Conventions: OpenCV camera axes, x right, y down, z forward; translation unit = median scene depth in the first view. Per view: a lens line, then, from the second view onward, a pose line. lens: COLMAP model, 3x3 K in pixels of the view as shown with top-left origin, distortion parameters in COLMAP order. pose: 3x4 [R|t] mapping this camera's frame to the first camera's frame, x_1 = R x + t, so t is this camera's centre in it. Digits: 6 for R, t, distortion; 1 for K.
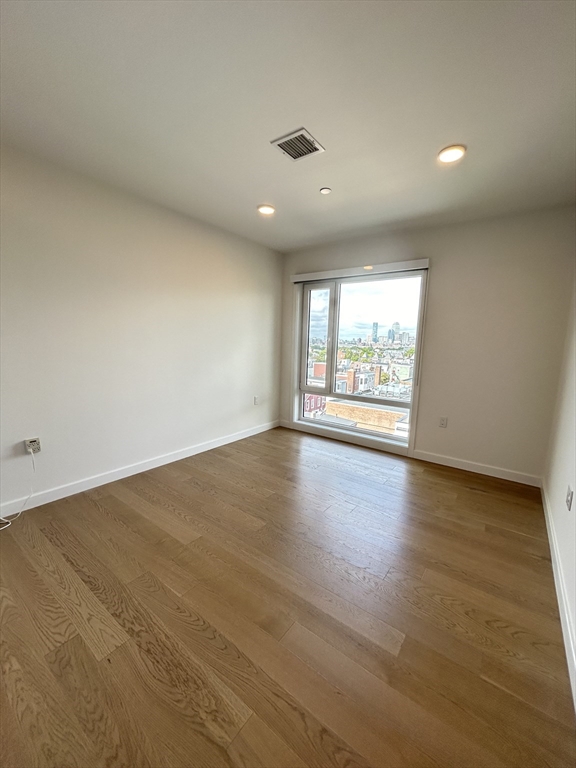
lens RADIAL K [[307.9, 0, 289.5], [0, 307.9, 383.8], [0, 0, 1]] dist [0.000830, 0.000835]
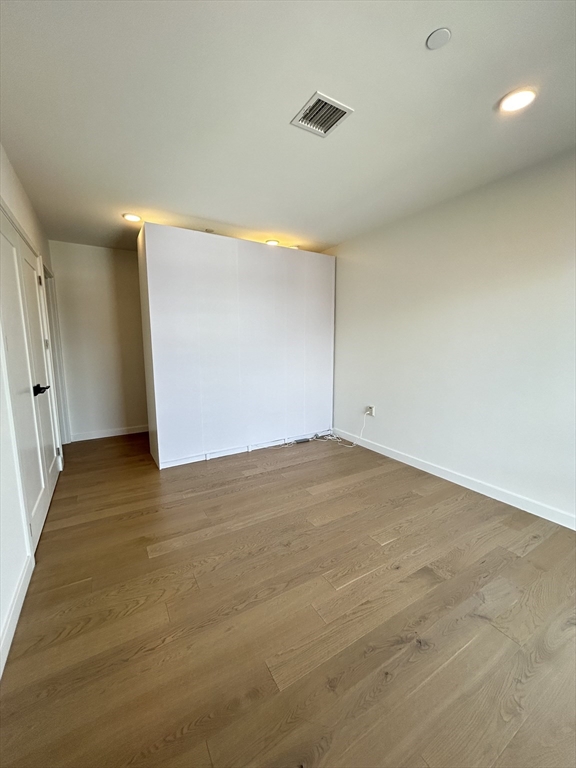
lens RADIAL K [[307.9, 0, 289.5], [0, 307.9, 383.8], [0, 0, 1]] dist [0.000830, 0.000835]
pose [[-0.382320, 0.092757, -0.919363, 0.821262], [-0.136372, 0.978390, 0.155424, -0.133626], [0.913911, 0.184797, -0.361408, 1.198844]]
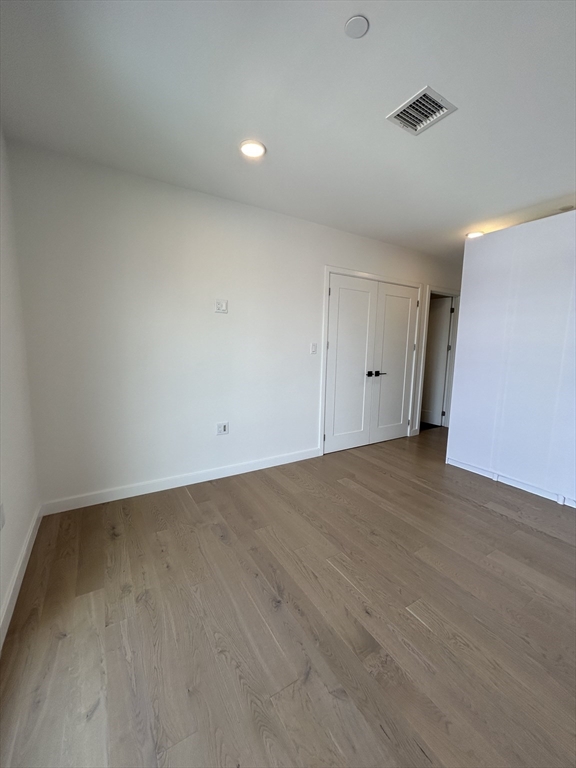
lens RADIAL K [[307.9, 0, 289.5], [0, 307.9, 383.8], [0, 0, 1]] dist [0.000830, 0.000835]
pose [[-0.925877, -0.098920, 0.364645, -0.017811], [0.002463, 0.963517, 0.267635, -0.251316], [-0.377816, 0.248696, -0.891855, 1.804406]]
